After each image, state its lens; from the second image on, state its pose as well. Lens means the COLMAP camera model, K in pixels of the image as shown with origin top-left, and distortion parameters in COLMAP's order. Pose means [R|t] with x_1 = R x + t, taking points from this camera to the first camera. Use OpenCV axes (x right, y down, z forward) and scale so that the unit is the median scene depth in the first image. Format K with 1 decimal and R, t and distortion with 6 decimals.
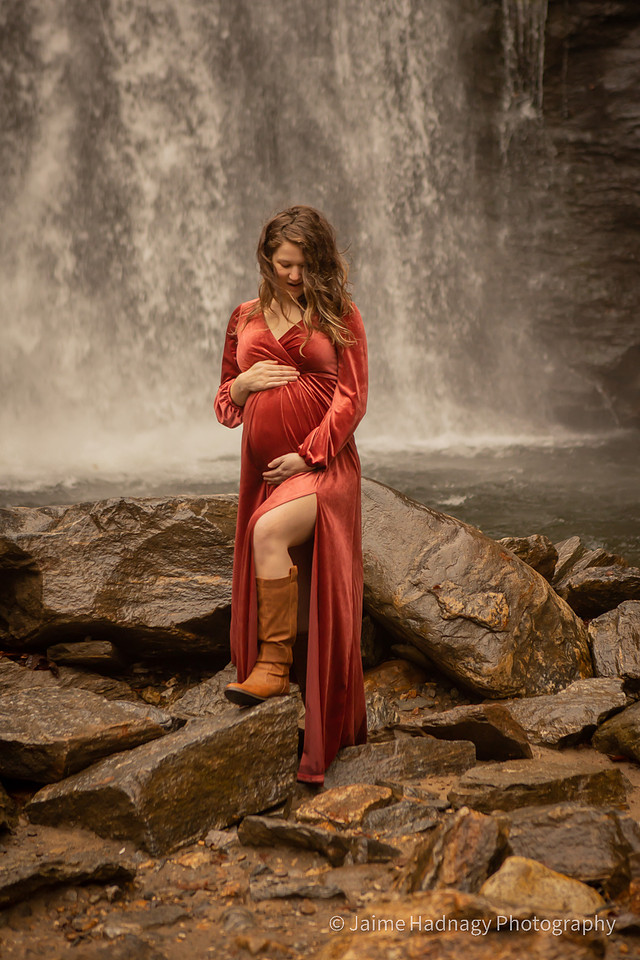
lens RADIAL K [[1926.5, 0, 364.7], [0, 1926.5, 392.1], [0, 0, 1]] dist [0.120754, 0.012059]
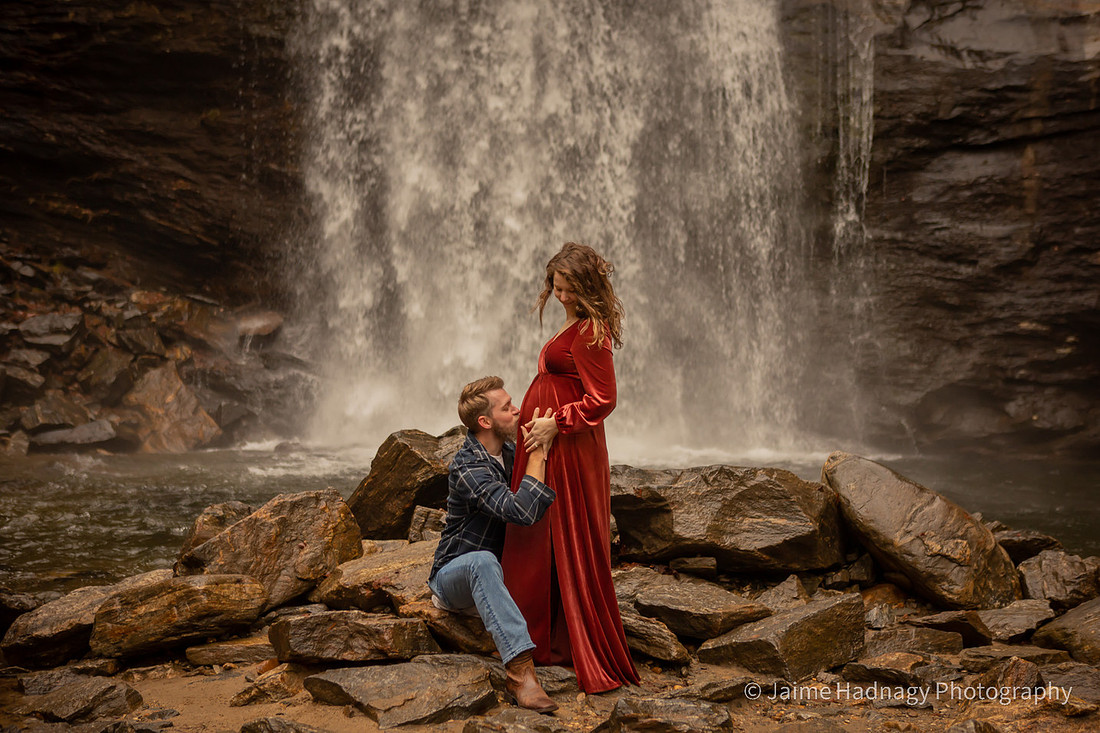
lens RADIAL K [[1490.5, 0, 550.0], [0, 1490.5, 366.5], [0, 0, 1]] dist [0.002967, 0.042055]
pose [[0.996735, 0.036690, -0.071932, -0.177212], [-0.039399, 0.998553, -0.036604, 0.025071], [0.070484, 0.039318, 0.996738, -0.187496]]
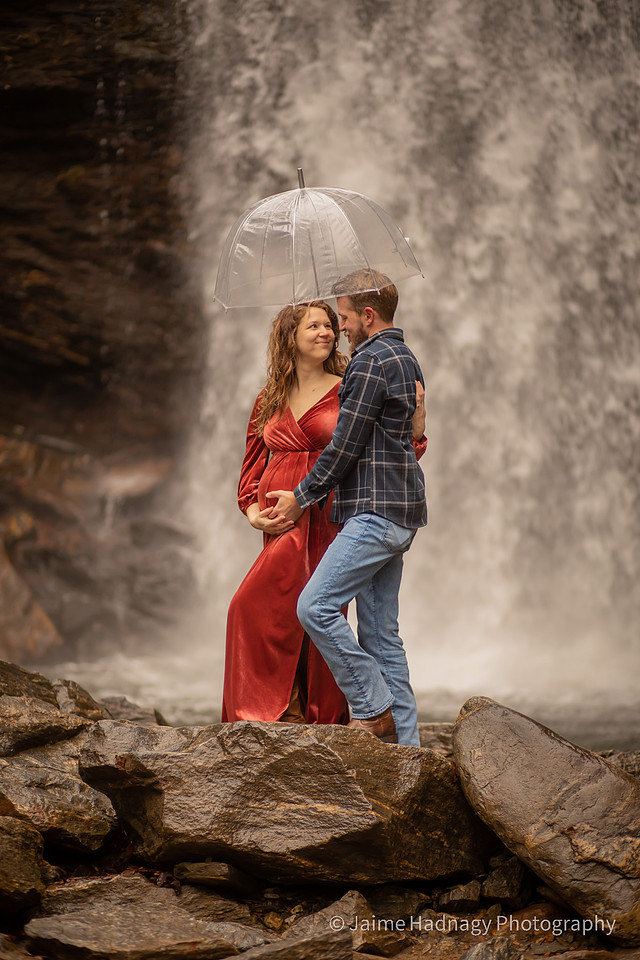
lens RADIAL K [[2266.6, 0, 363.1], [0, 2266.6, 478.7], [0, 0, 1]] dist [-0.108373, -0.712151]
pose [[0.966109, 0.015096, -0.257694, 0.228884], [-0.028891, 0.998340, -0.049831, -0.013913], [0.256514, 0.055587, 0.964941, -0.120318]]
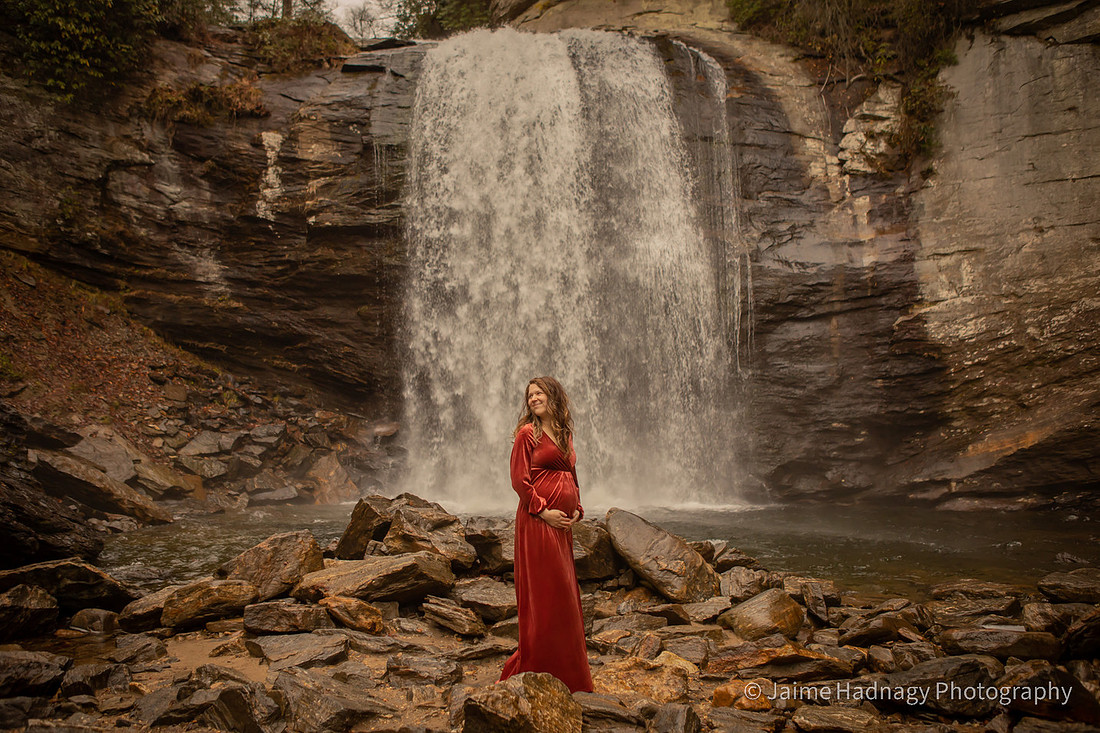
lens RADIAL K [[889.7, 0, 534.6], [0, 889.7, 352.2], [0, 0, 1]] dist [-0.097705, 0.101918]
pose [[0.987946, 0.009938, -0.154479, 0.056645], [-0.032437, 0.989073, -0.143816, 0.007667], [0.151362, 0.147093, 0.977473, -0.191794]]
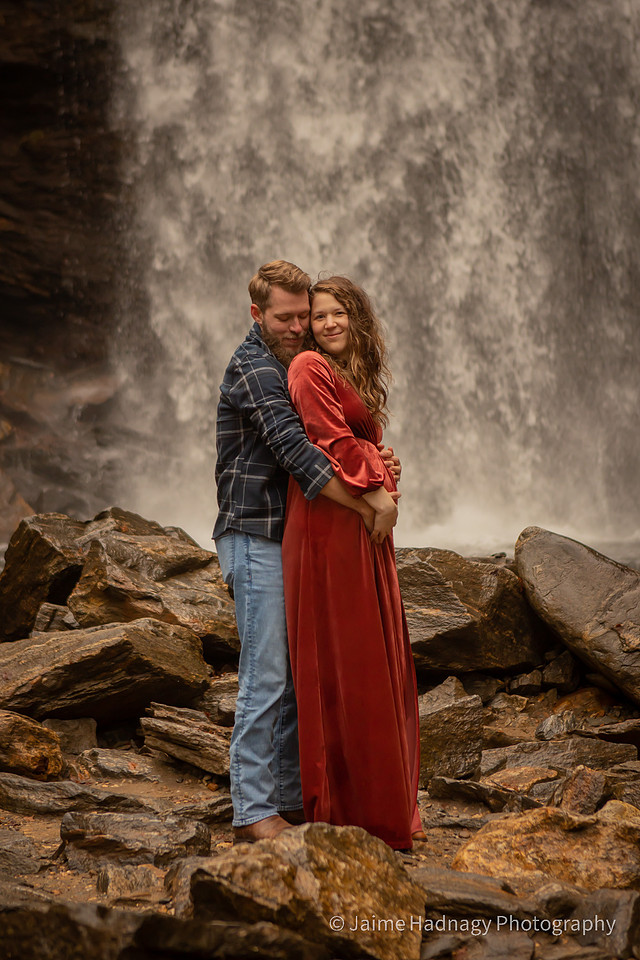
lens RADIAL K [[1903.5, 0, 300.4], [0, 1903.5, 410.6], [0, 0, 1]] dist [0.137104, -0.193856]
pose [[0.976696, 0.002842, -0.214610, 0.102812], [-0.012887, 0.998885, -0.045421, 0.022592], [0.214242, 0.047129, 0.975643, -0.246101]]
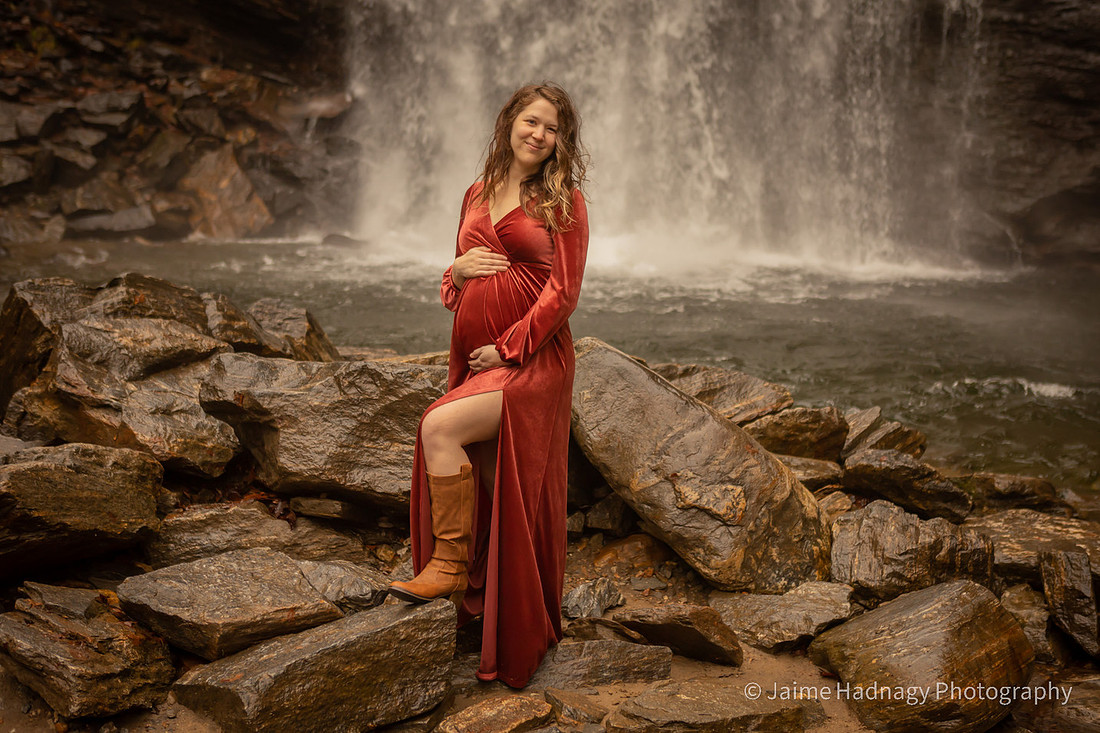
lens RADIAL K [[1432.7, 0, 582.9], [0, 1432.7, 339.0], [0, 0, 1]] dist [-0.025798, 0.116448]
pose [[0.978469, 0.083837, -0.188602, 0.127376], [-0.064660, 0.992300, 0.105640, -0.044579], [0.196006, -0.091170, 0.976355, 0.280969]]
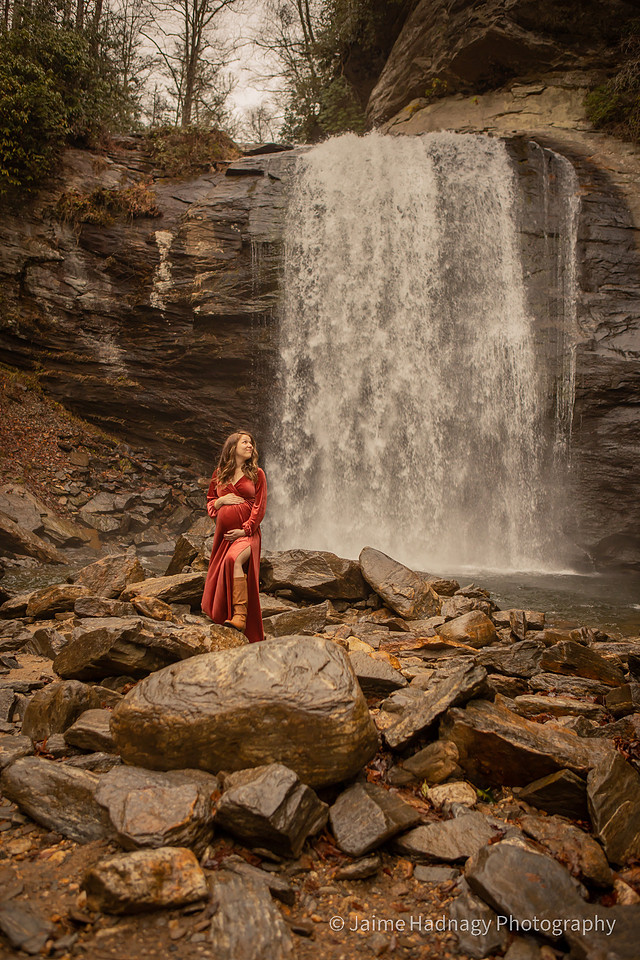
lens RADIAL K [[848.9, 0, 320.0], [0, 848.9, 480.0], [0, 0, 1]] dist [-0.092836, 0.126276]
pose [[0.958431, 0.045252, -0.281711, 0.320919], [-0.070759, 0.994197, -0.081032, 0.051522], [0.276410, 0.097597, 0.956071, -0.424007]]
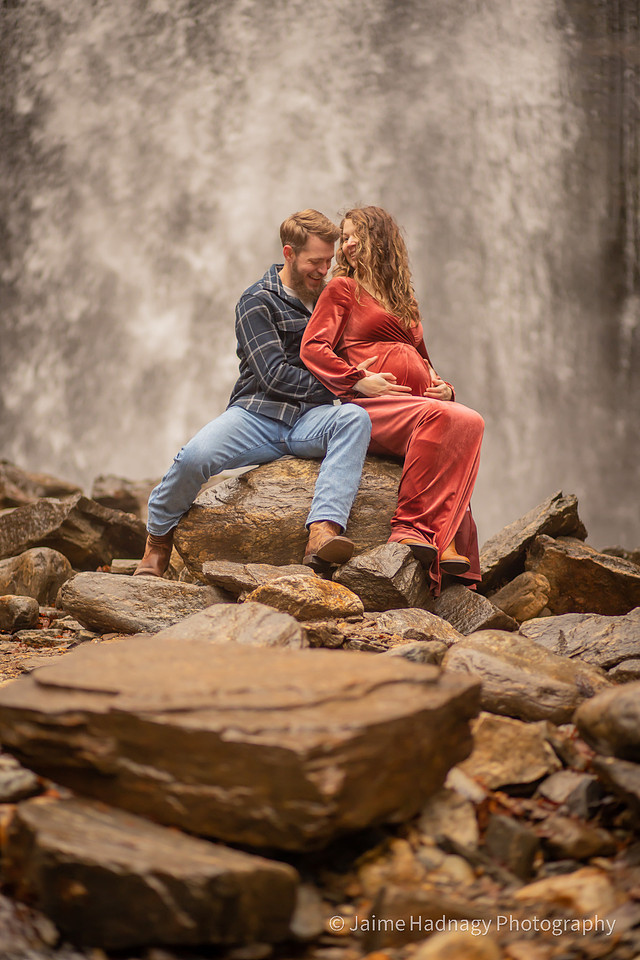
lens RADIAL K [[2388.9, 0, 320.0], [0, 2388.9, 480.0], [0, 0, 1]] dist [-0.100398, -0.653831]
pose [[0.990095, 0.032378, -0.136616, 0.314189], [-0.044036, 0.995560, -0.083193, 0.245773], [0.133316, 0.088385, 0.987125, -1.246196]]
